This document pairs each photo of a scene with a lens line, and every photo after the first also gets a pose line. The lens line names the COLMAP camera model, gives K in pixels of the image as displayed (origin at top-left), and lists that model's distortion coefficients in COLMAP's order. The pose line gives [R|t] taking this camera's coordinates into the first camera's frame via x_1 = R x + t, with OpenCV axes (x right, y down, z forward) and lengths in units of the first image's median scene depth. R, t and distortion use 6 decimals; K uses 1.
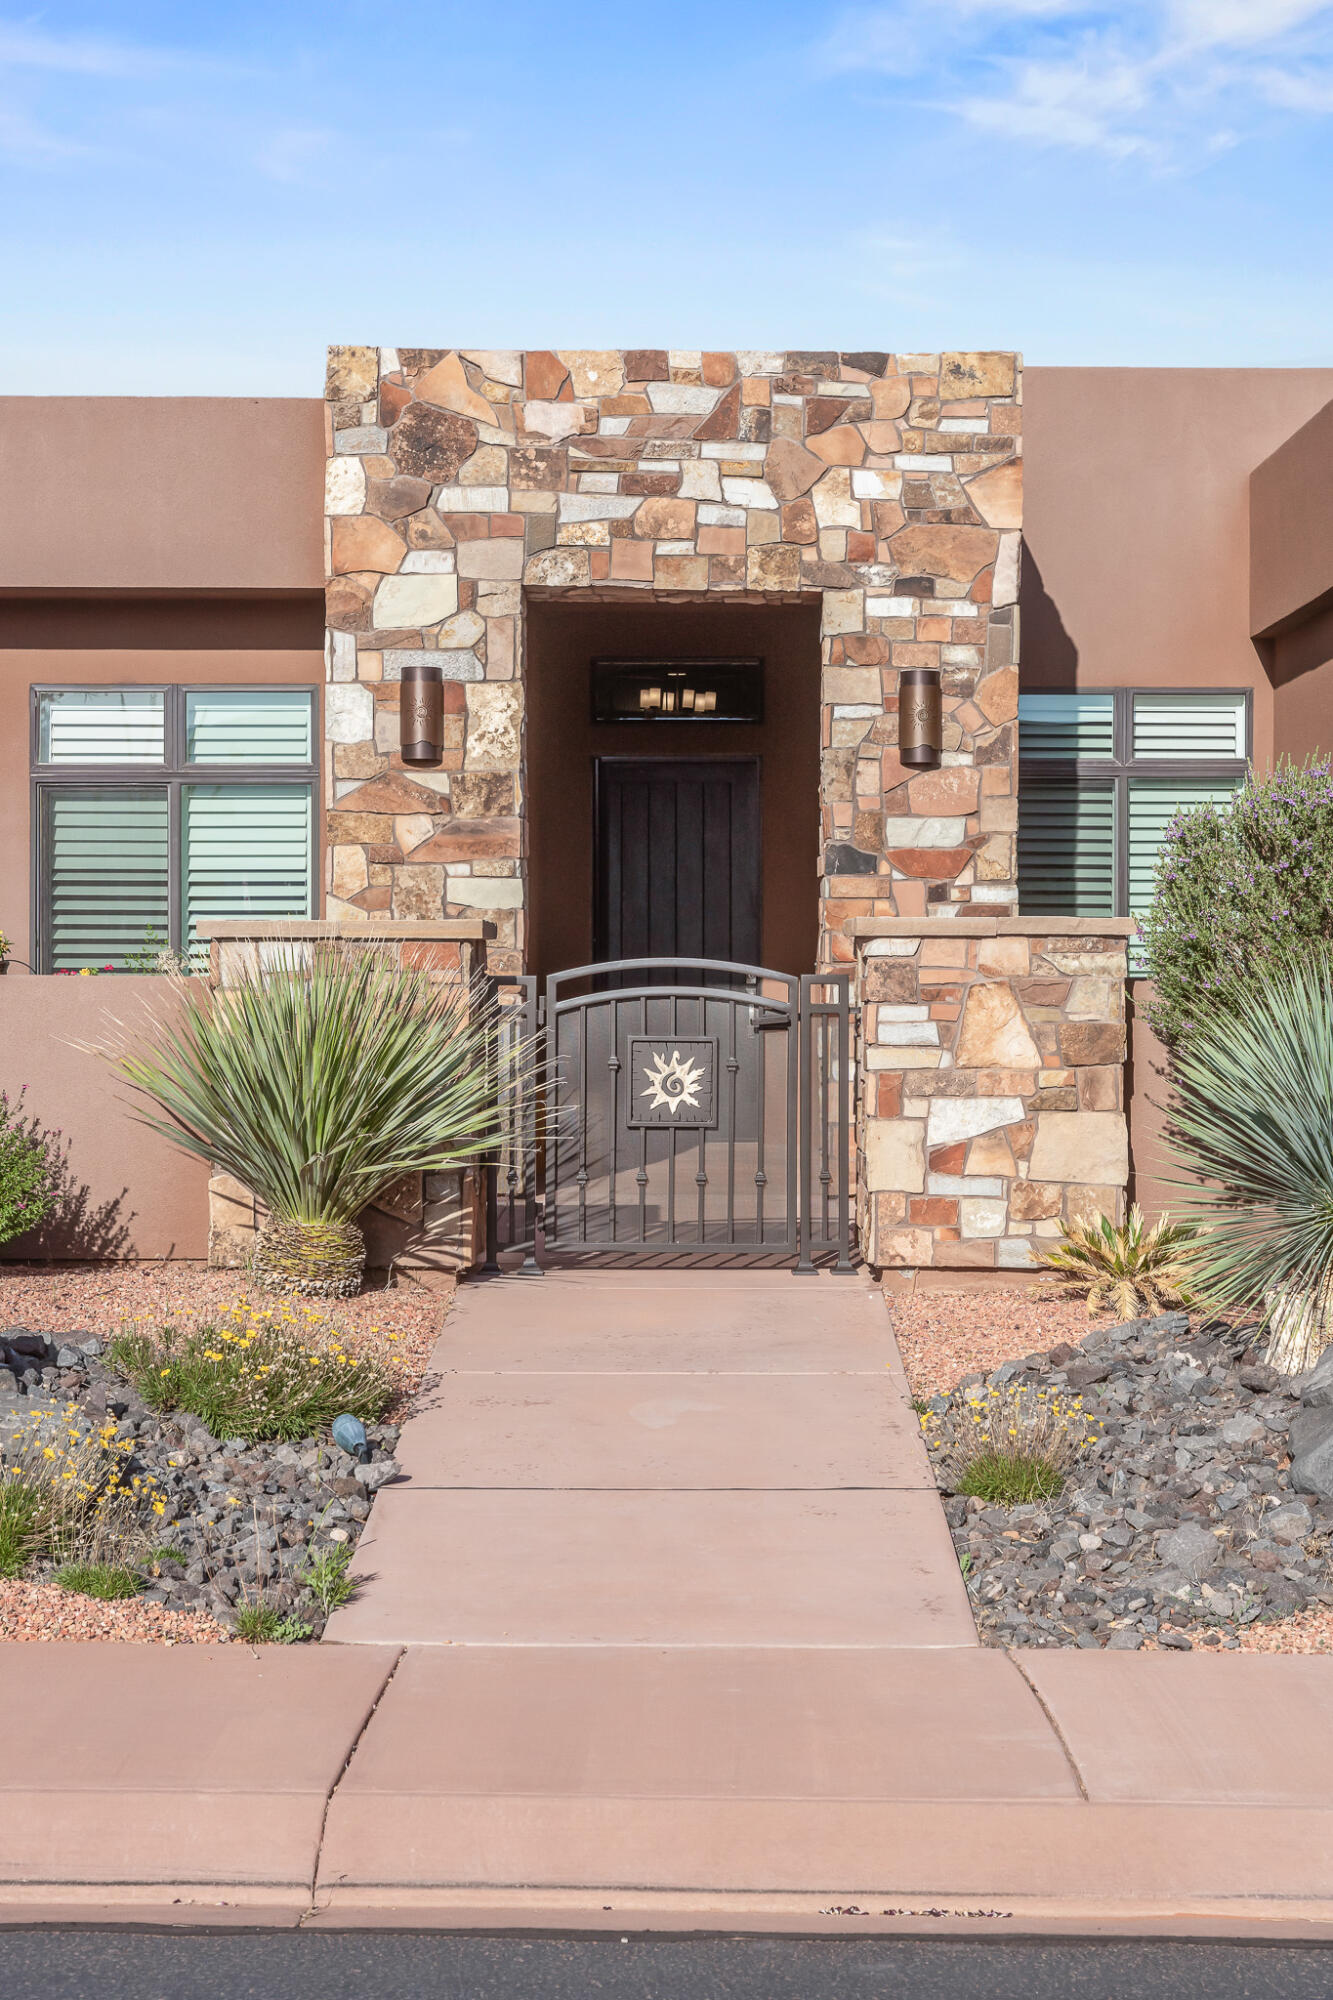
lens RADIAL K [[3700.5, 0, 681.8], [0, 3700.5, 997.8], [0, 0, 1]] dist [-0.009817, 0.000000]
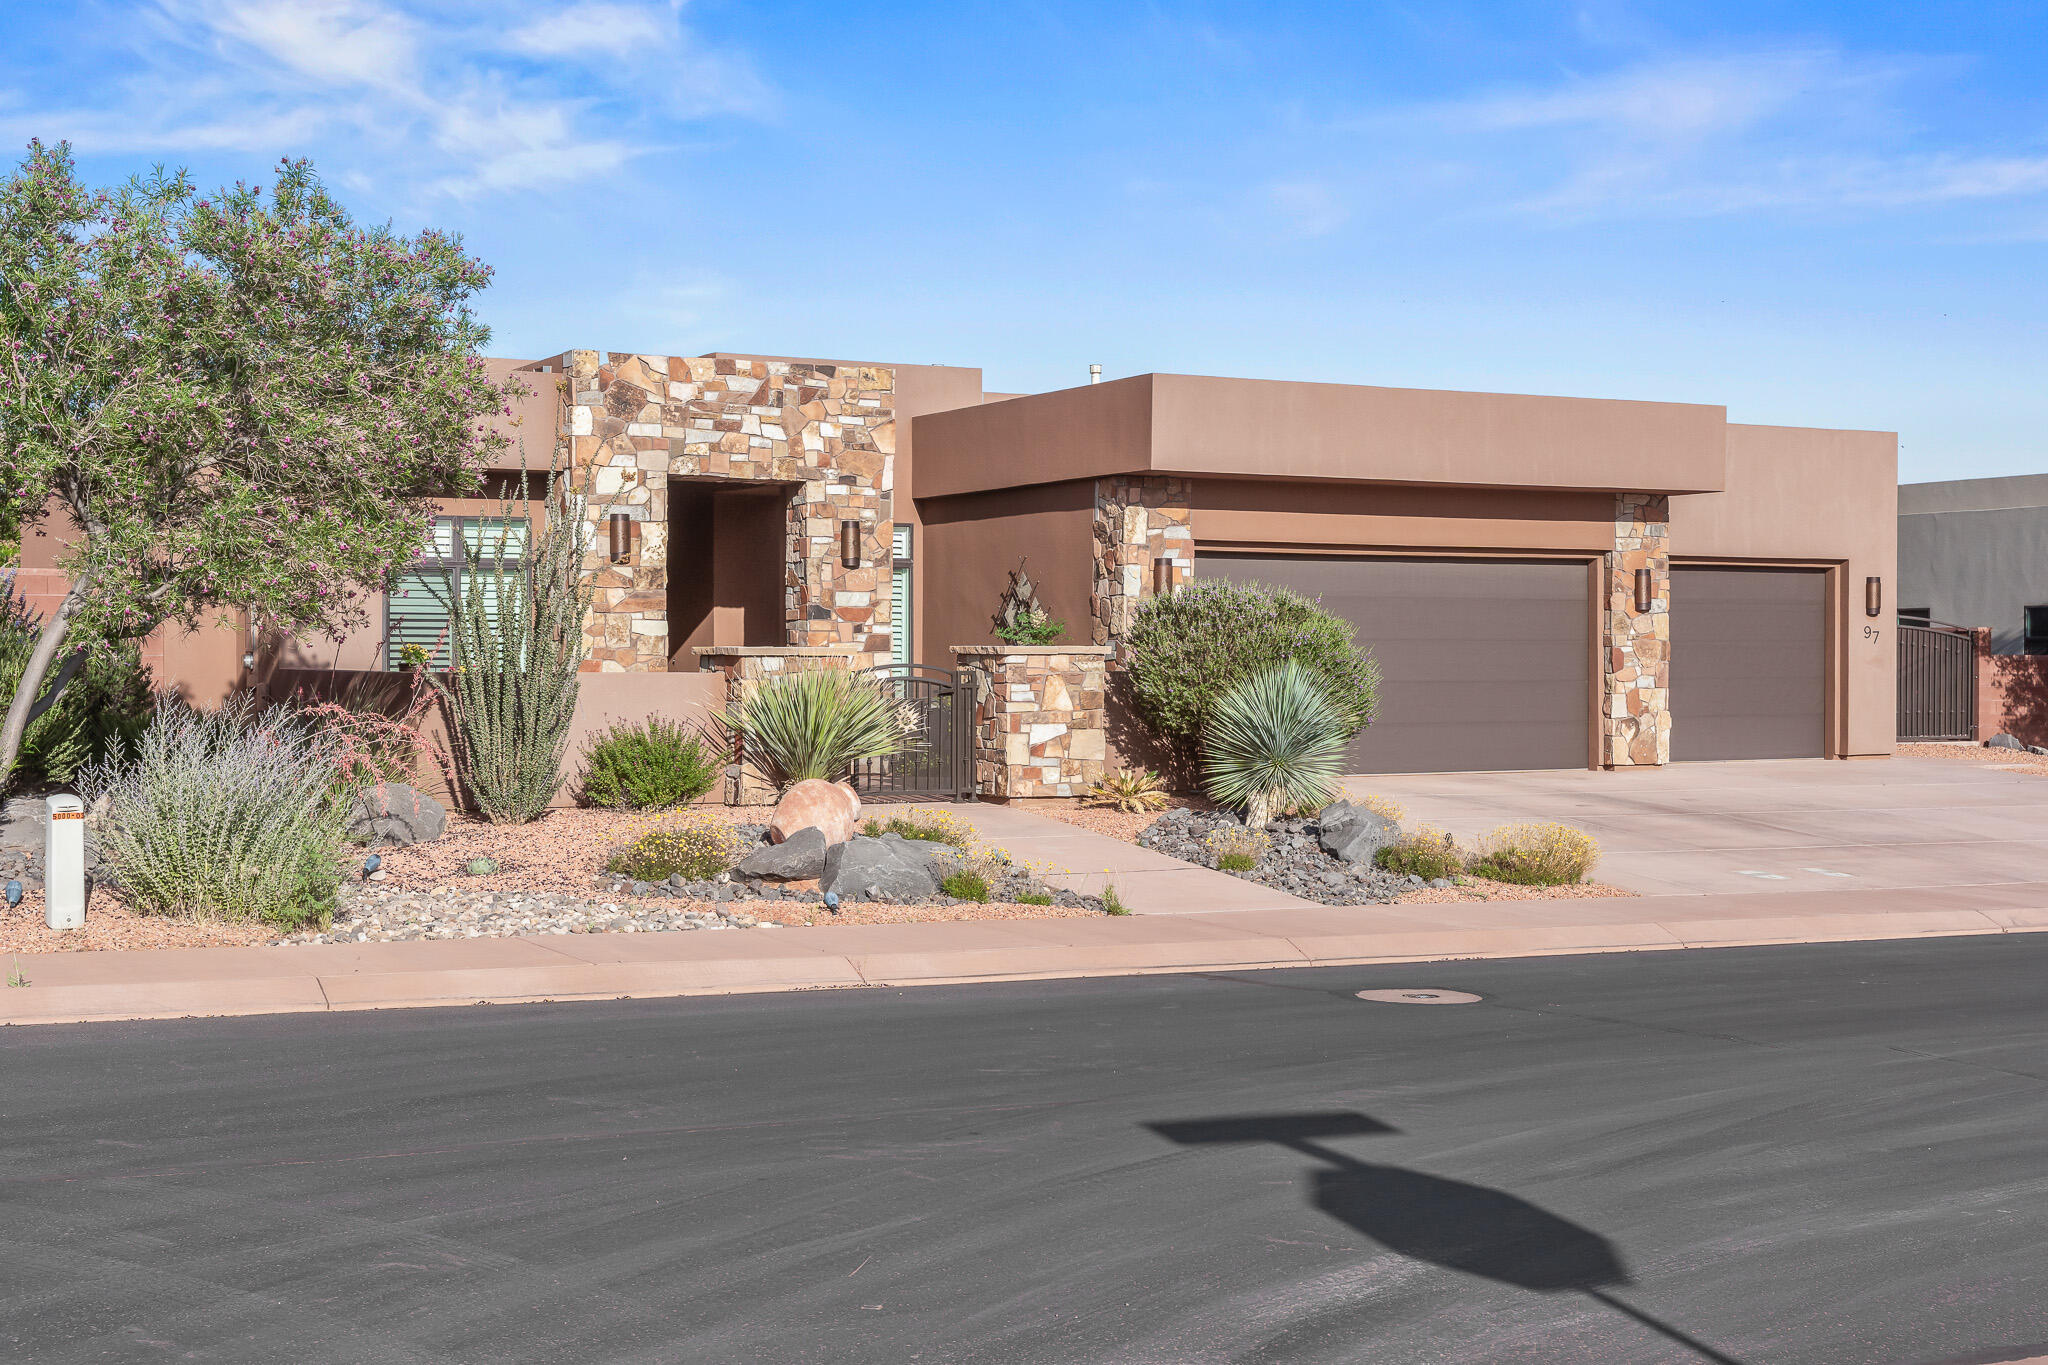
lens RADIAL K [[2697.7, 0, 1014.8], [0, 2697.7, 678.5], [0, 0, 1]] dist [-0.028386, 0.000000]
pose [[0.884854, -0.005296, 0.465838, -0.555833], [0.003420, 0.999982, 0.004872, -0.007476], [-0.465855, -0.002718, 0.884857, -0.374915]]
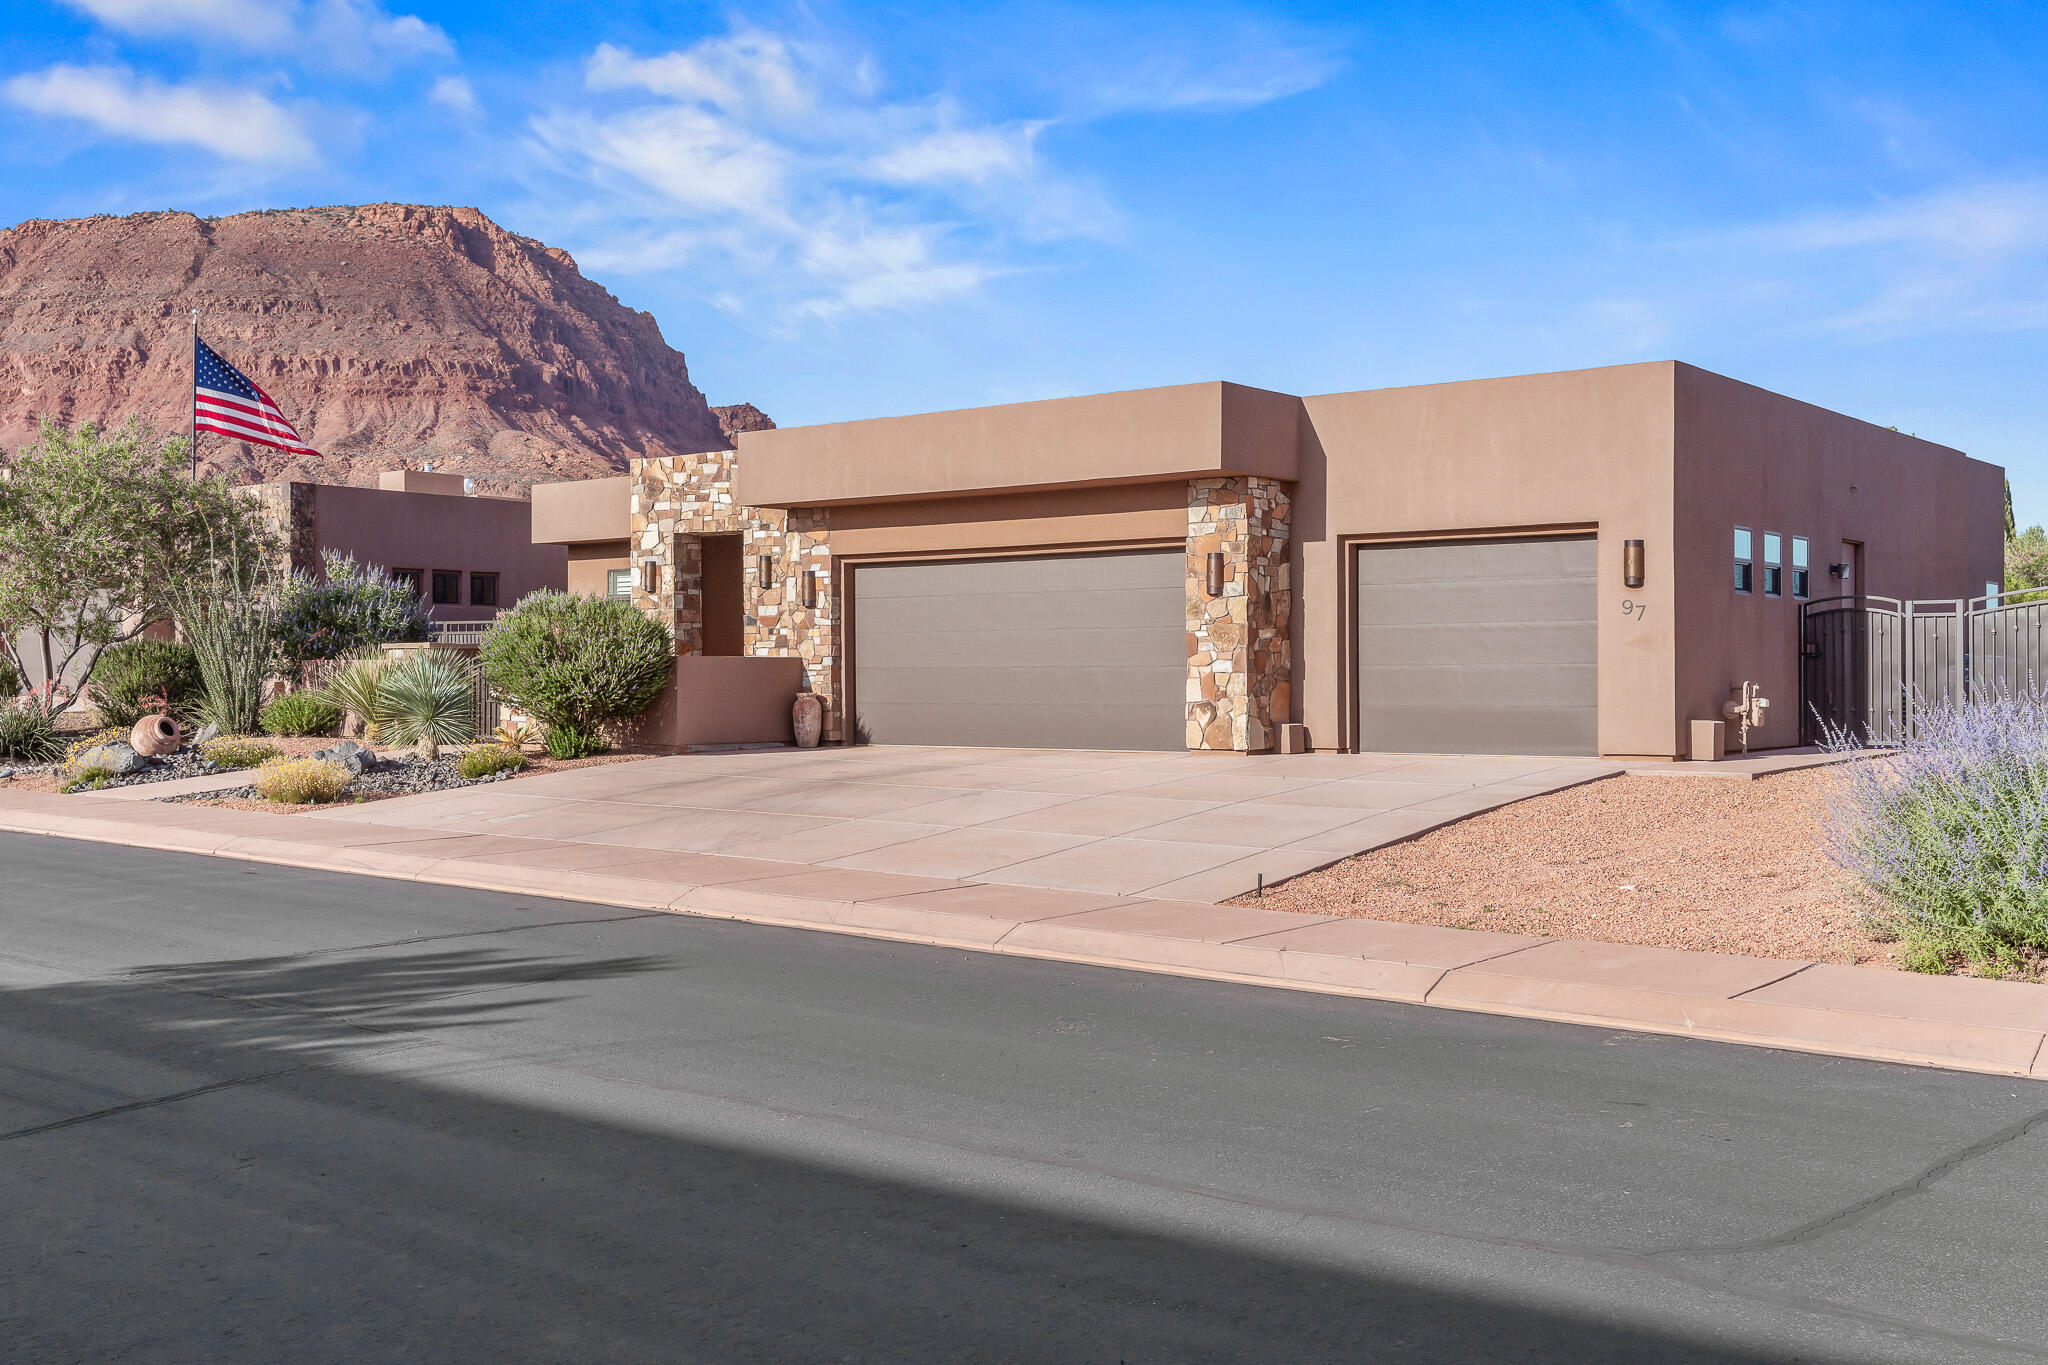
lens RADIAL K [[2000.6, 0, 1021.9], [0, 2000.6, 683.7], [0, 0, 1]] dist [-0.086690, 0.000000]
pose [[0.795847, -0.002178, -0.605493, 1.182468], [-0.000023, 0.999993, -0.003628, 0.018731], [0.605497, 0.002901, 0.795842, -0.135725]]
